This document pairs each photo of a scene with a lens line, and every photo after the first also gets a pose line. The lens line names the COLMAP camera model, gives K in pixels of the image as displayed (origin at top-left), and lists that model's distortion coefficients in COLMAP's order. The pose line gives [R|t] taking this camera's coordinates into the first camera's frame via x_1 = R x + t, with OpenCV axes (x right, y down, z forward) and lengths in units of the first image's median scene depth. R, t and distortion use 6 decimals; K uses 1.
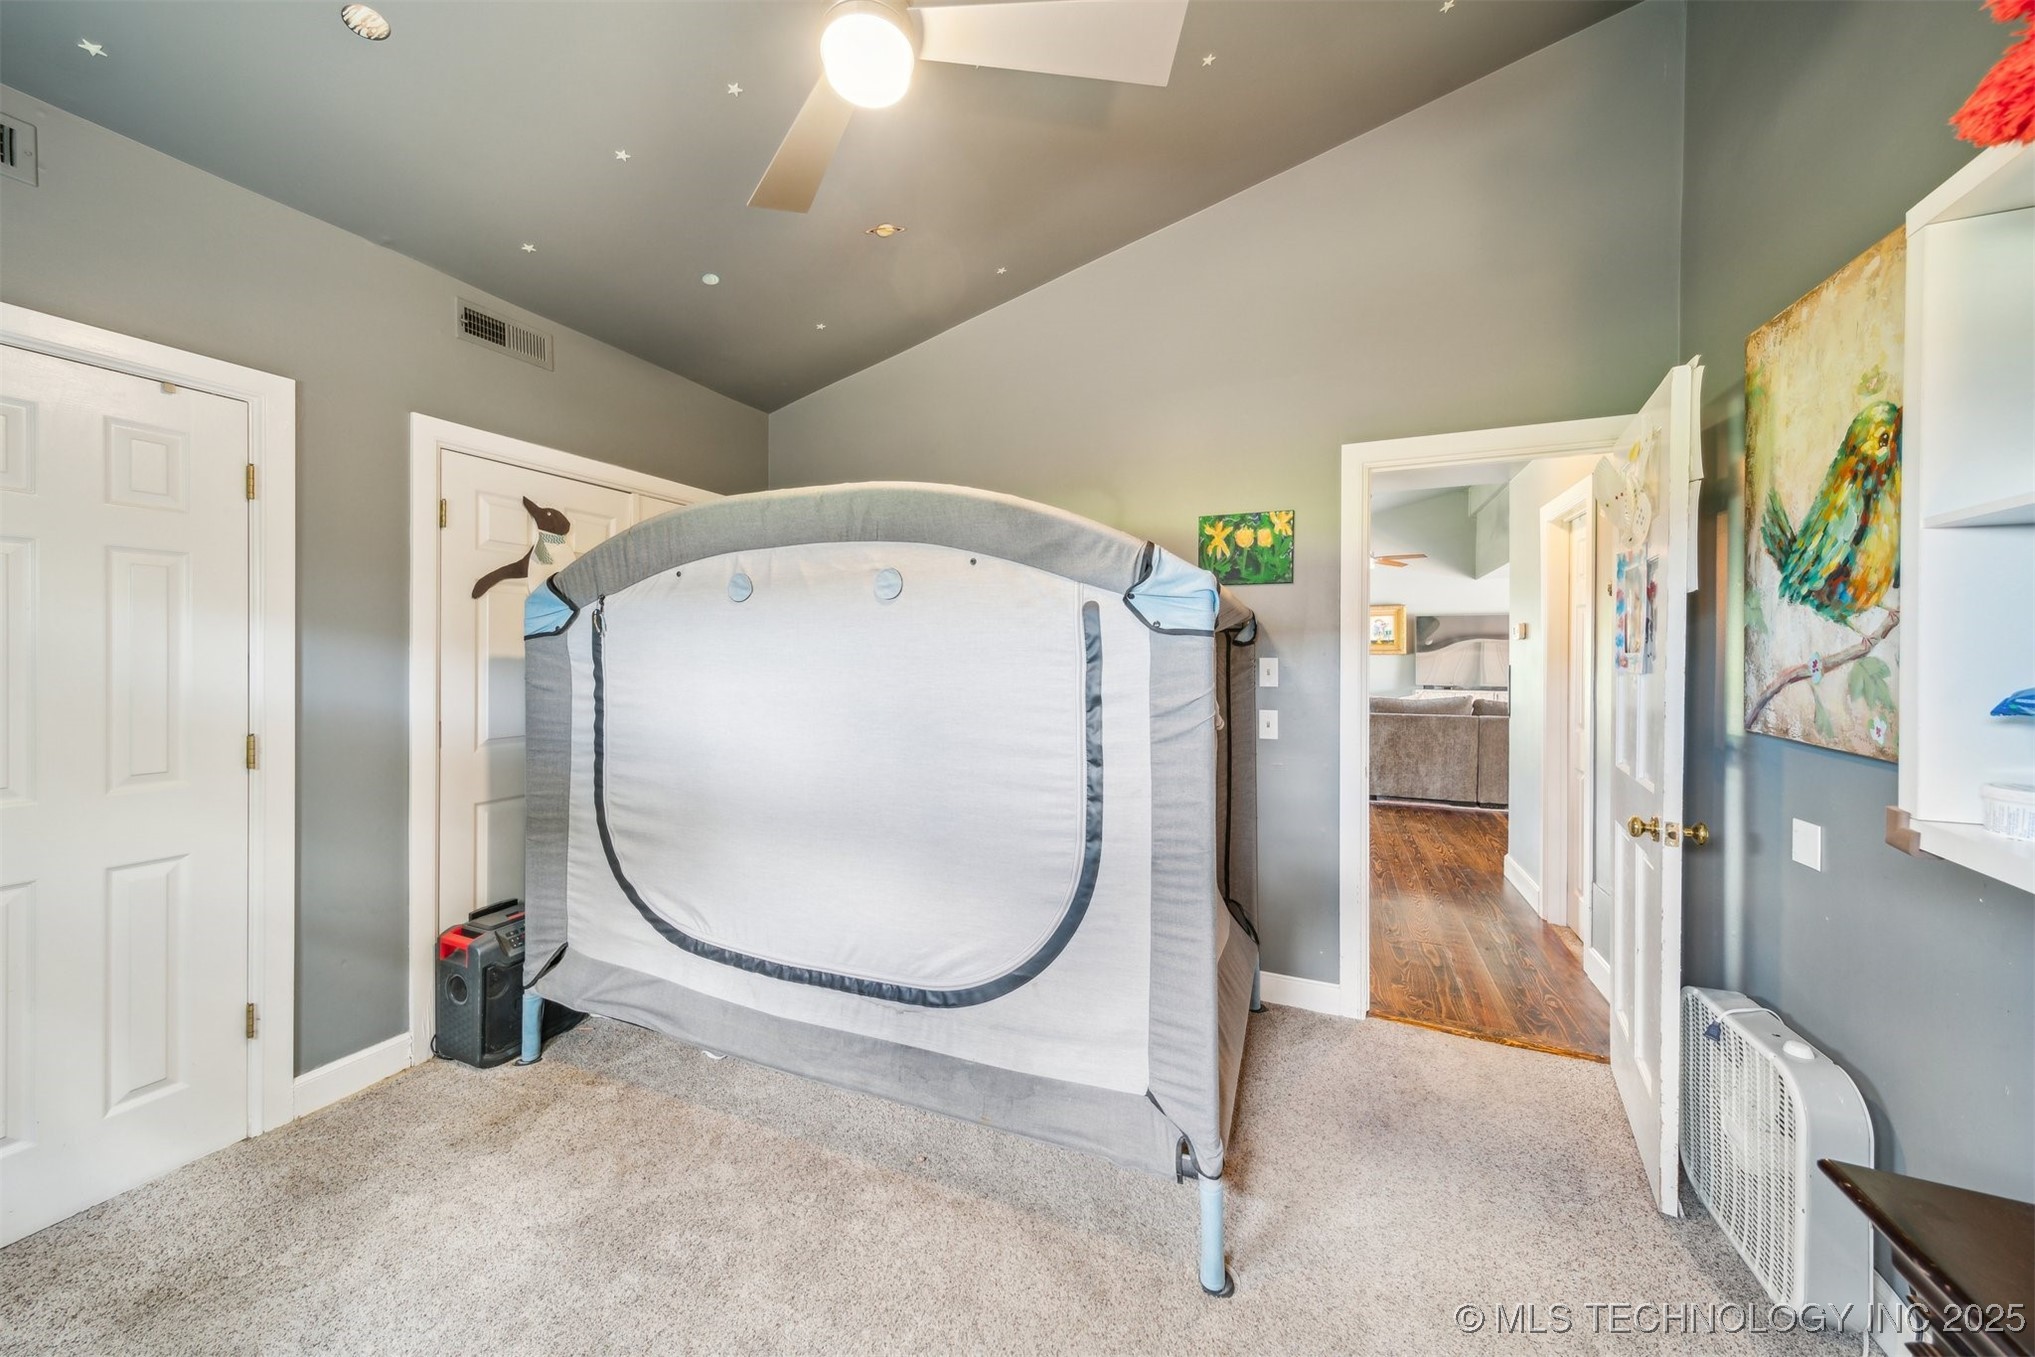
lens RADIAL K [[724.1, 0, 1012.9], [0, 724.1, 665.2], [0, 0, 1]] dist [0.006611, -0.001318]
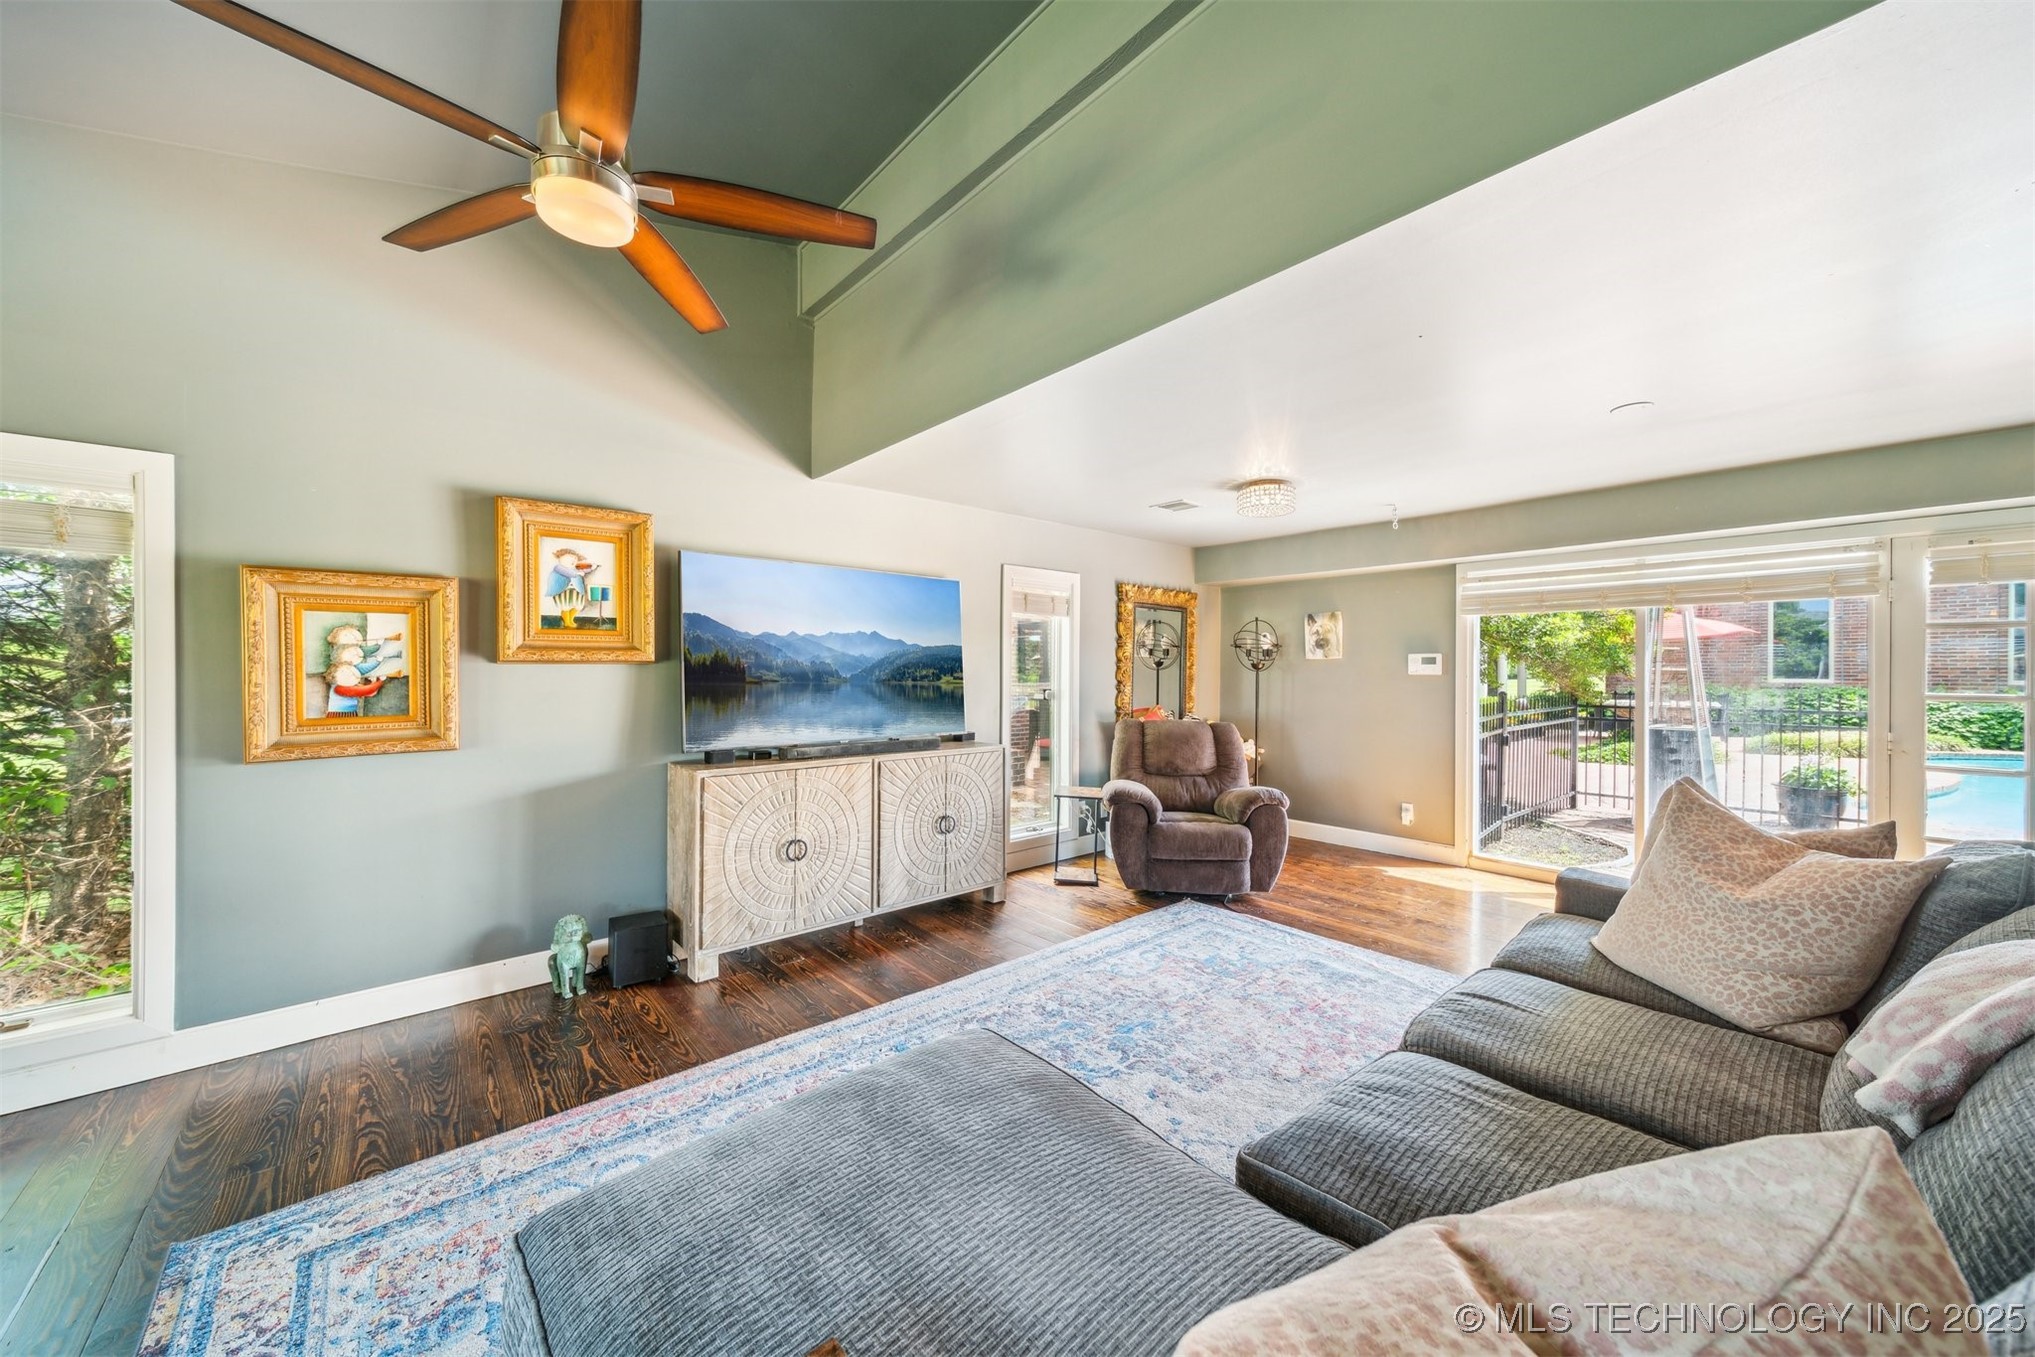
lens RADIAL K [[724.1, 0, 1009.0], [0, 724.1, 677.9], [0, 0, 1]] dist [0.006611, -0.001318]
pose [[0.447362, -0.012908, 0.894260, 0.310334], [0.009528, 0.999908, 0.009666, -0.008961], [-0.894302, 0.004196, 0.447444, 0.693185]]
